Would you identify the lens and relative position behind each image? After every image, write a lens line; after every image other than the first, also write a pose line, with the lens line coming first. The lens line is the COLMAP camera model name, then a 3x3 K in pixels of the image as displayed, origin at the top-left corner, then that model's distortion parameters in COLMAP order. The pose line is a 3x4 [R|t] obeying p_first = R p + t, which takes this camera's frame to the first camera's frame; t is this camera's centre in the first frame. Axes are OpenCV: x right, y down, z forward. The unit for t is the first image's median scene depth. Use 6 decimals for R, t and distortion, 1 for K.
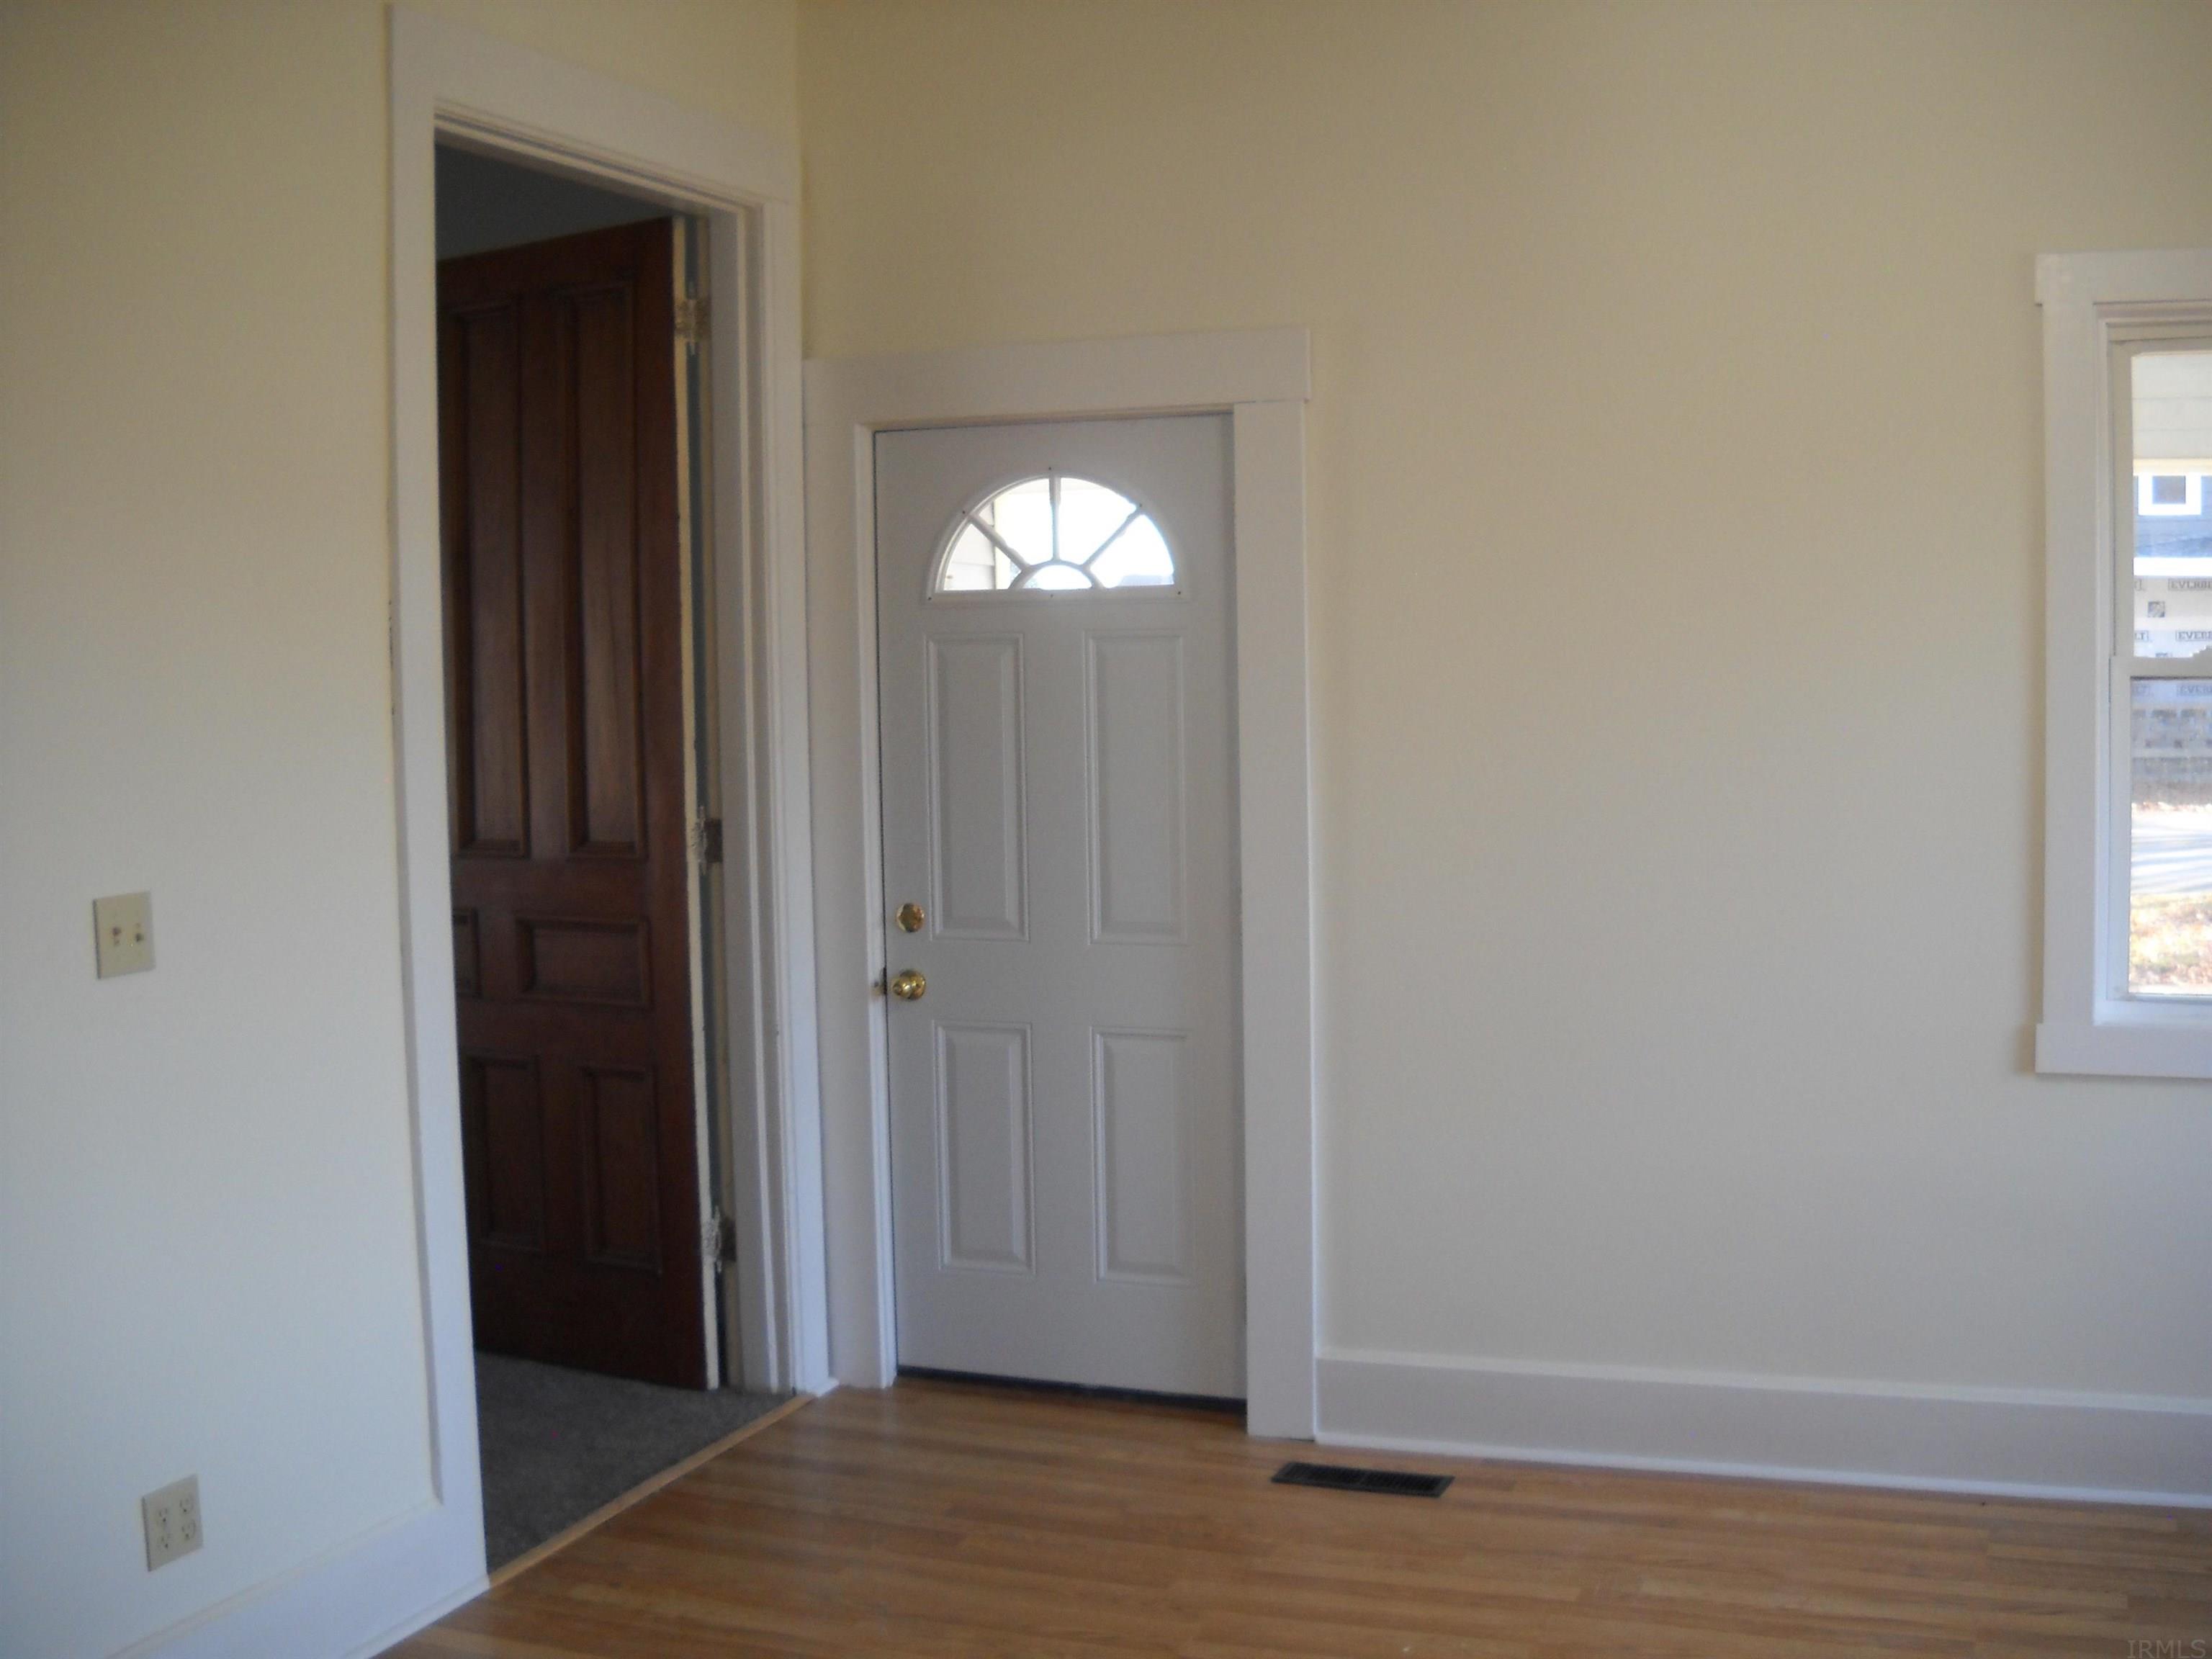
lens RADIAL K [[2510.9, 0, 1109.6], [0, 2510.9, 820.0], [0, 0, 1]] dist [-0.255198, 0.263973]
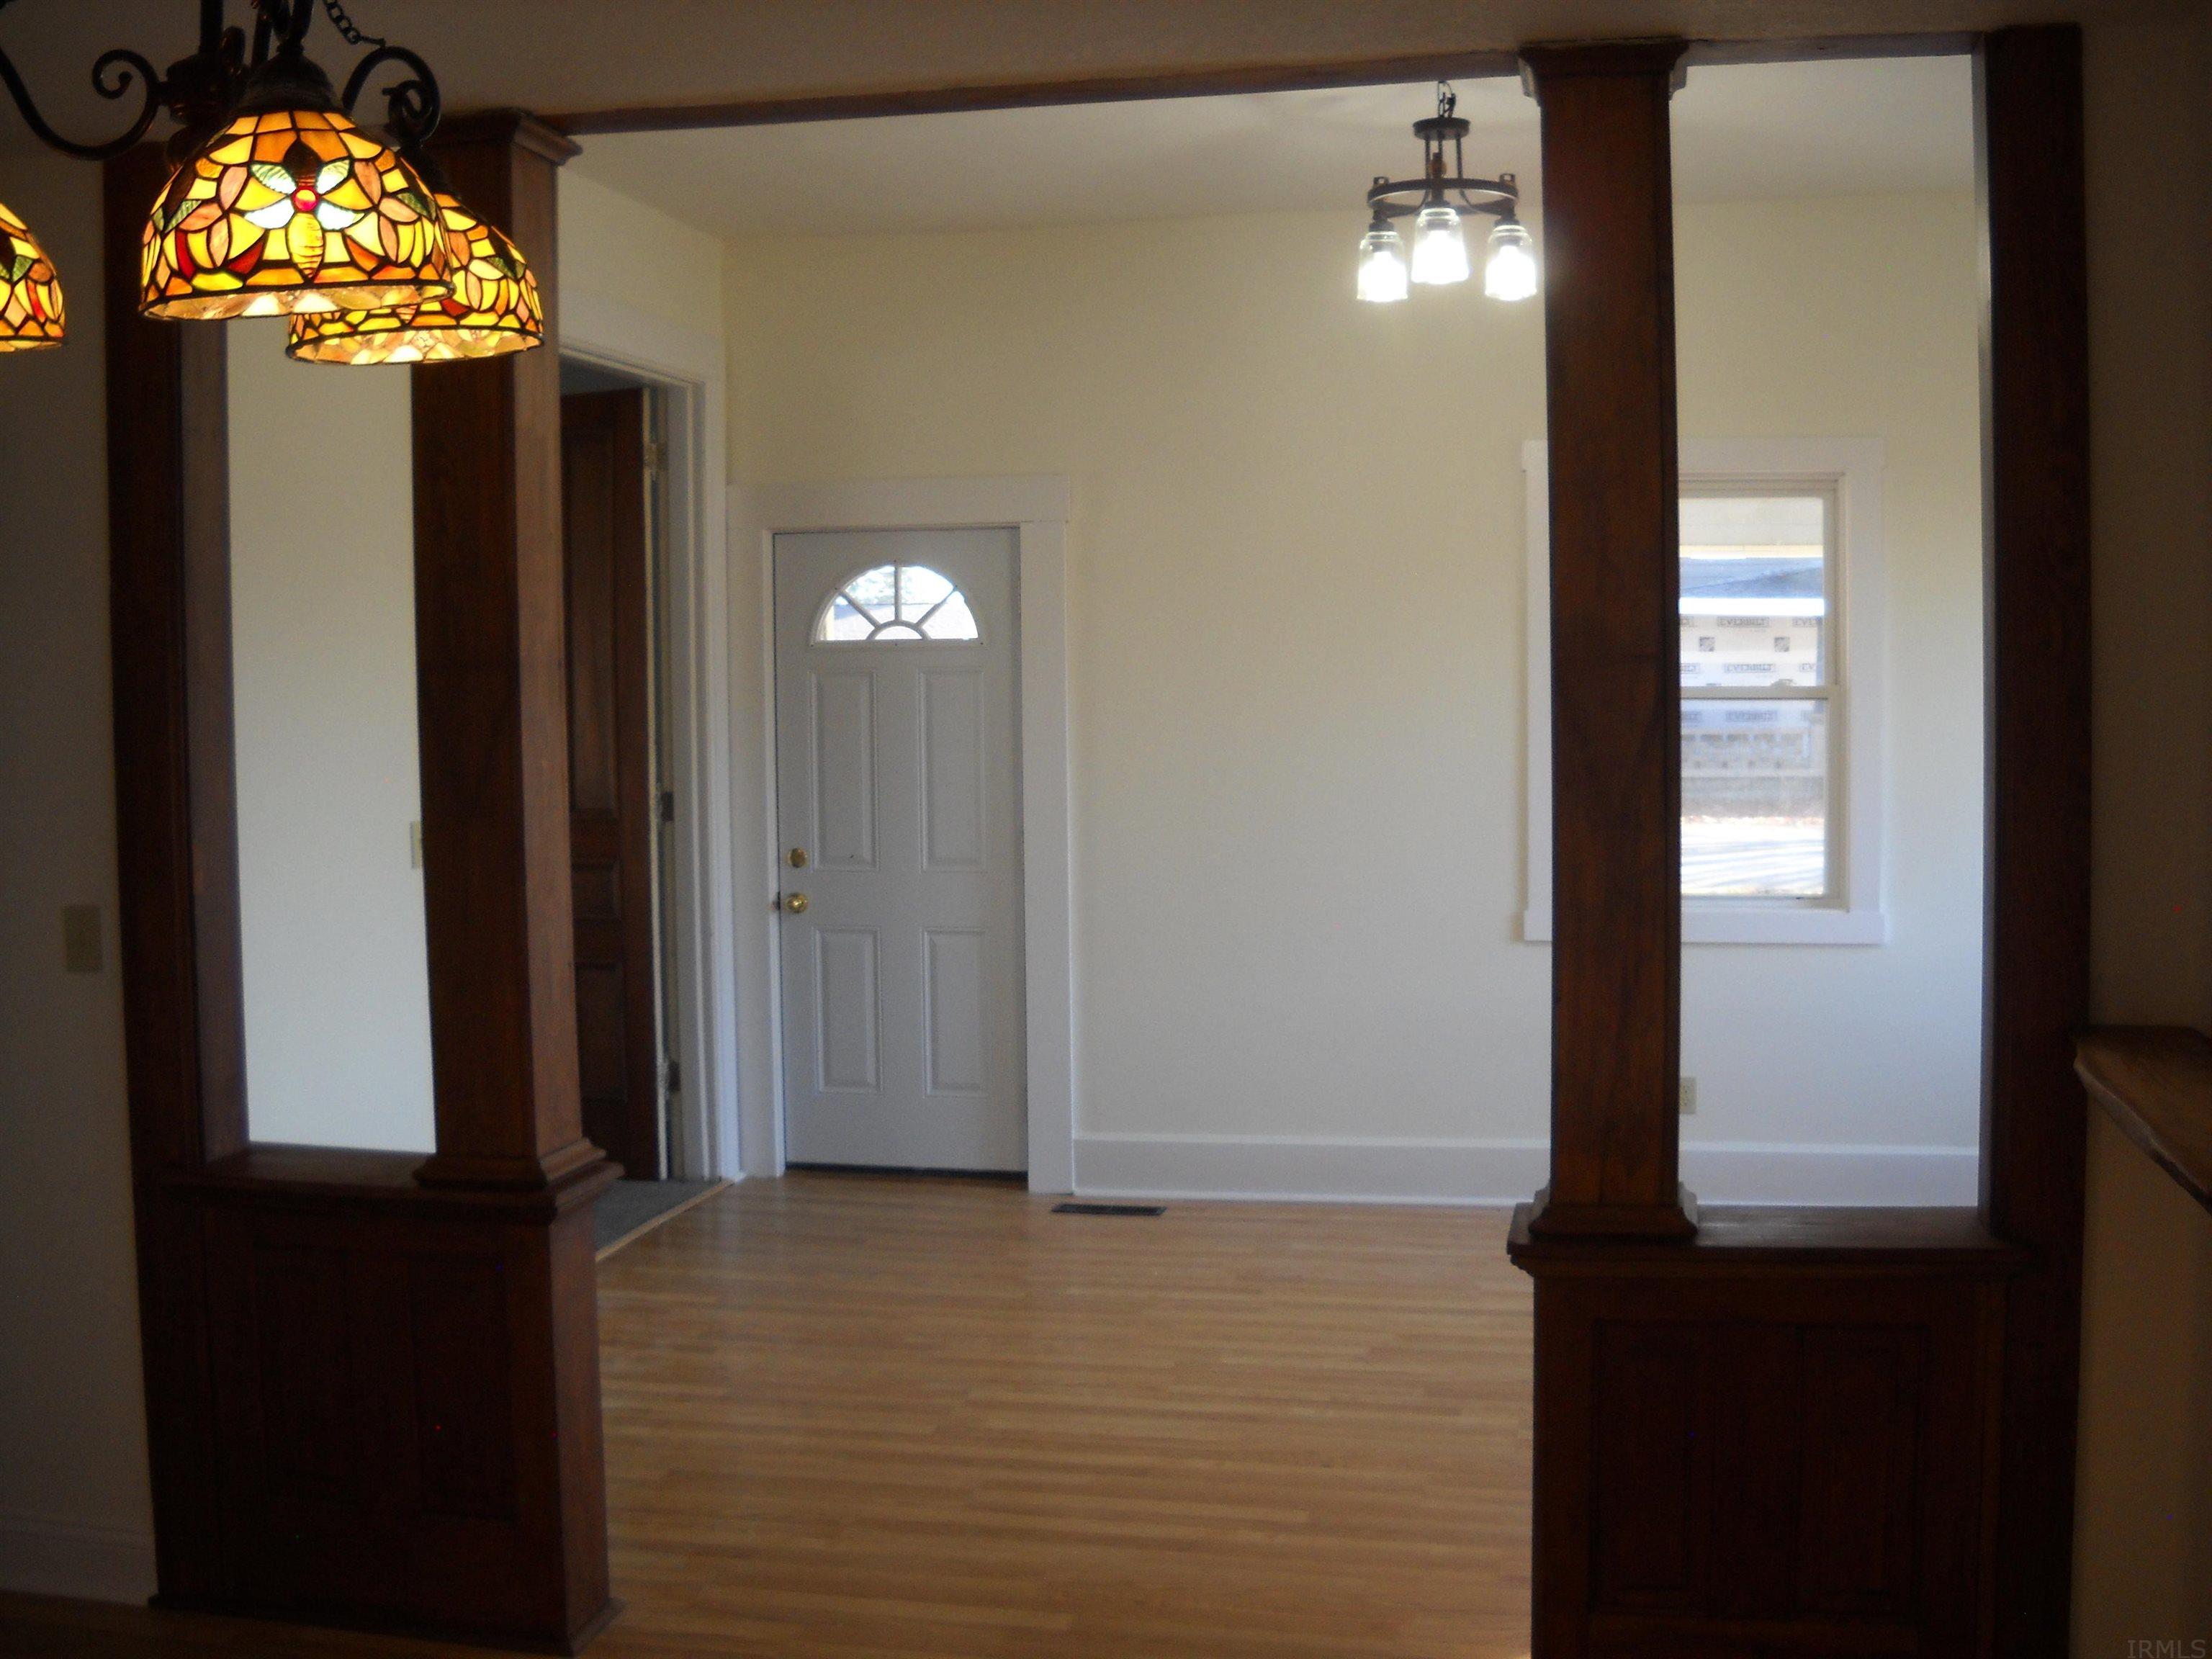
lens RADIAL K [[2510.9, 0, 1109.6], [0, 2510.9, 820.0], [0, 0, 1]] dist [-0.255198, 0.263973]
pose [[0.986893, -0.002544, 0.161355, -0.138053], [0.004438, 0.999925, -0.011380, 0.034616], [-0.161314, 0.011947, 0.986831, -0.514269]]
